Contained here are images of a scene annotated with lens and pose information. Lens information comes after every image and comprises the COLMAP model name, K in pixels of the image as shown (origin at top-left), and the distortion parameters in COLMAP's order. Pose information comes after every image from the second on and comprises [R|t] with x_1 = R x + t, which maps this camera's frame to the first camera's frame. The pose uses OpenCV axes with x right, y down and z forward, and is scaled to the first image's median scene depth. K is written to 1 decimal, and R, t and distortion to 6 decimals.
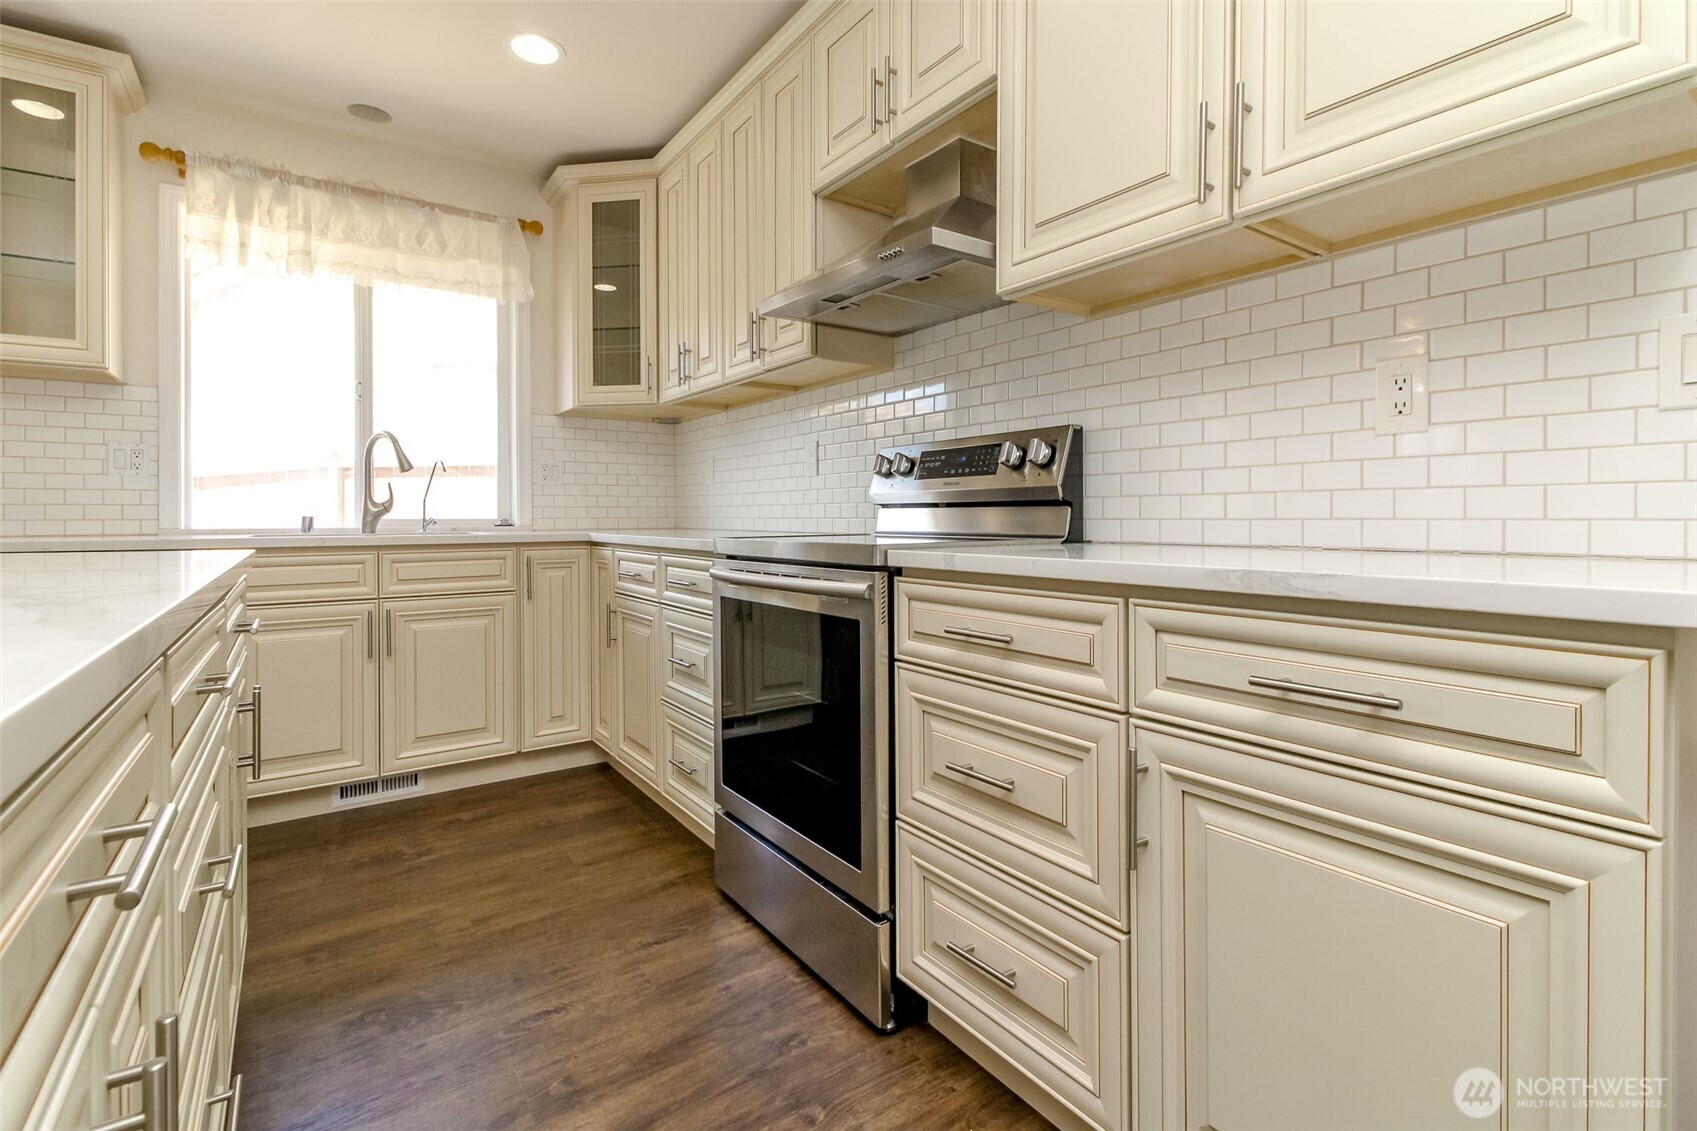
lens RADIAL K [[780.9, 0, 862.2], [0, 780.9, 517.8], [0, 0, 1]] dist [0.011519, -0.004973]
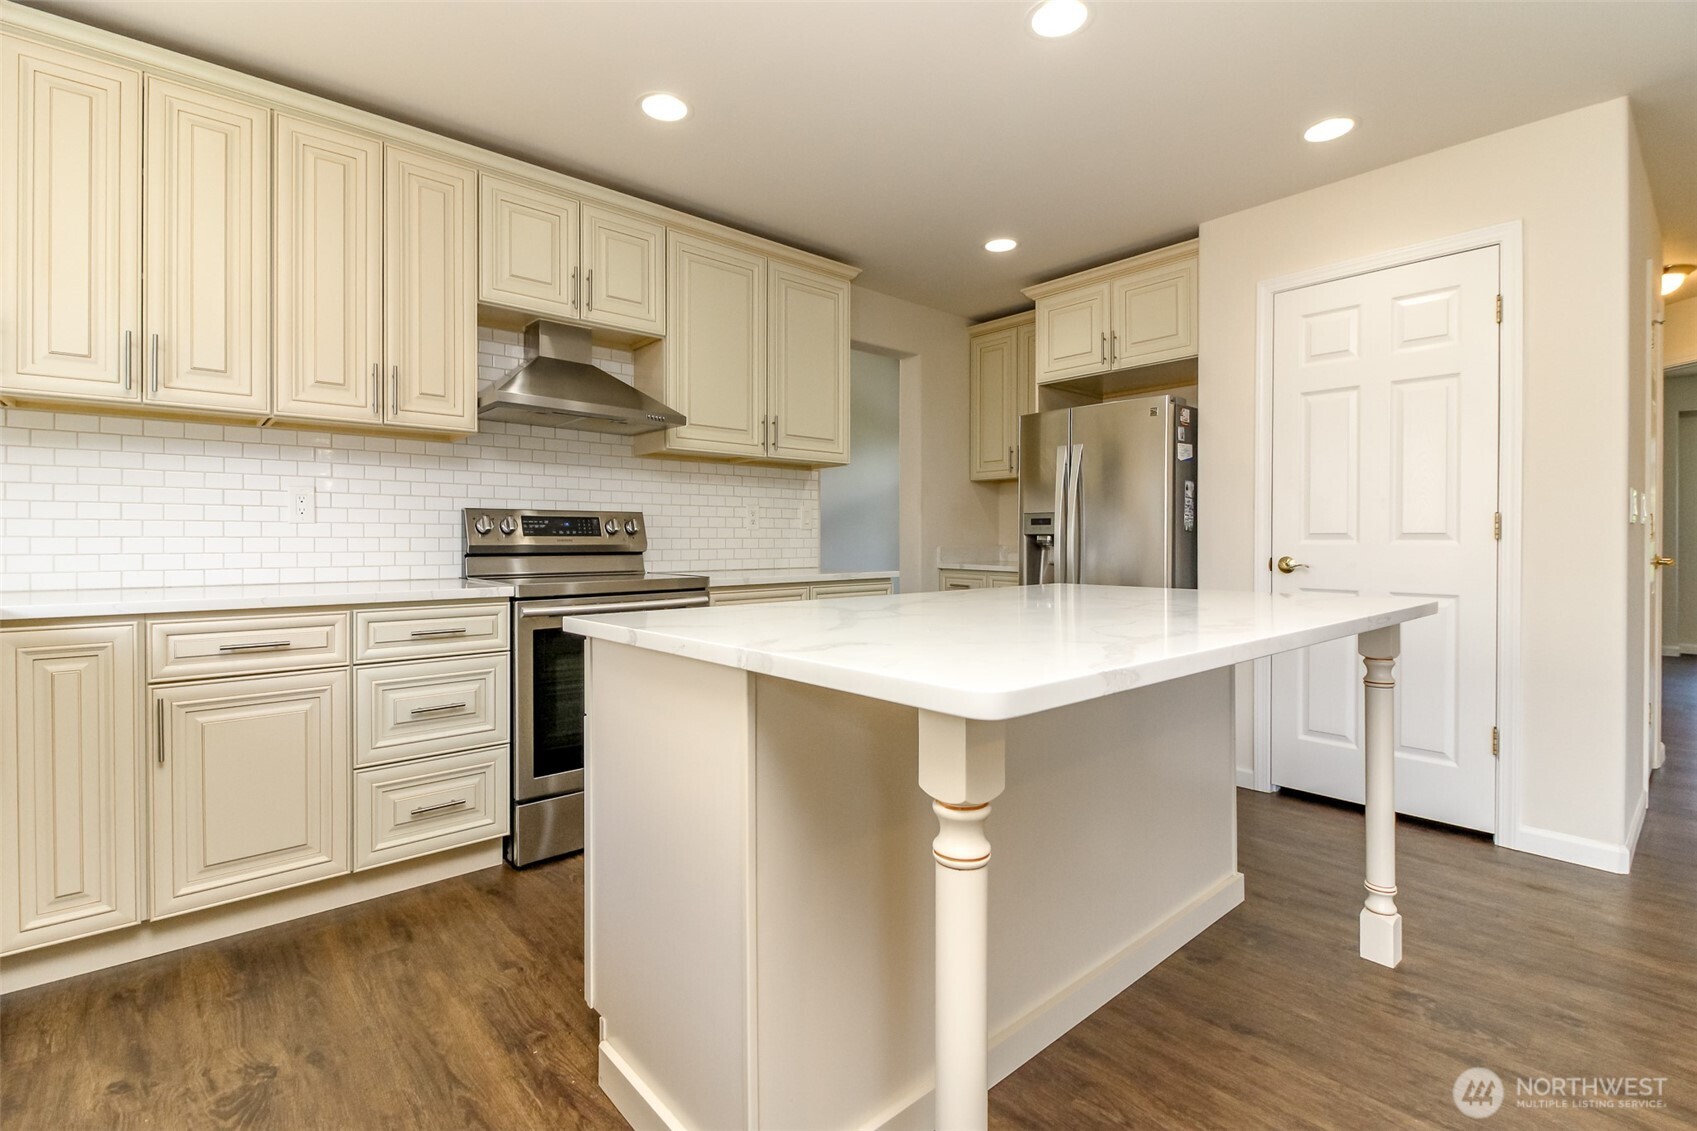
lens RADIAL K [[780.9, 0, 861.8], [0, 780.9, 523.0], [0, 0, 1]] dist [0.011519, -0.004973]
pose [[-0.125055, 0.025793, 0.991814, -1.098758], [0.002767, 0.999667, -0.025648, -0.028064], [-0.992146, -0.000463, -0.125085, 0.463412]]
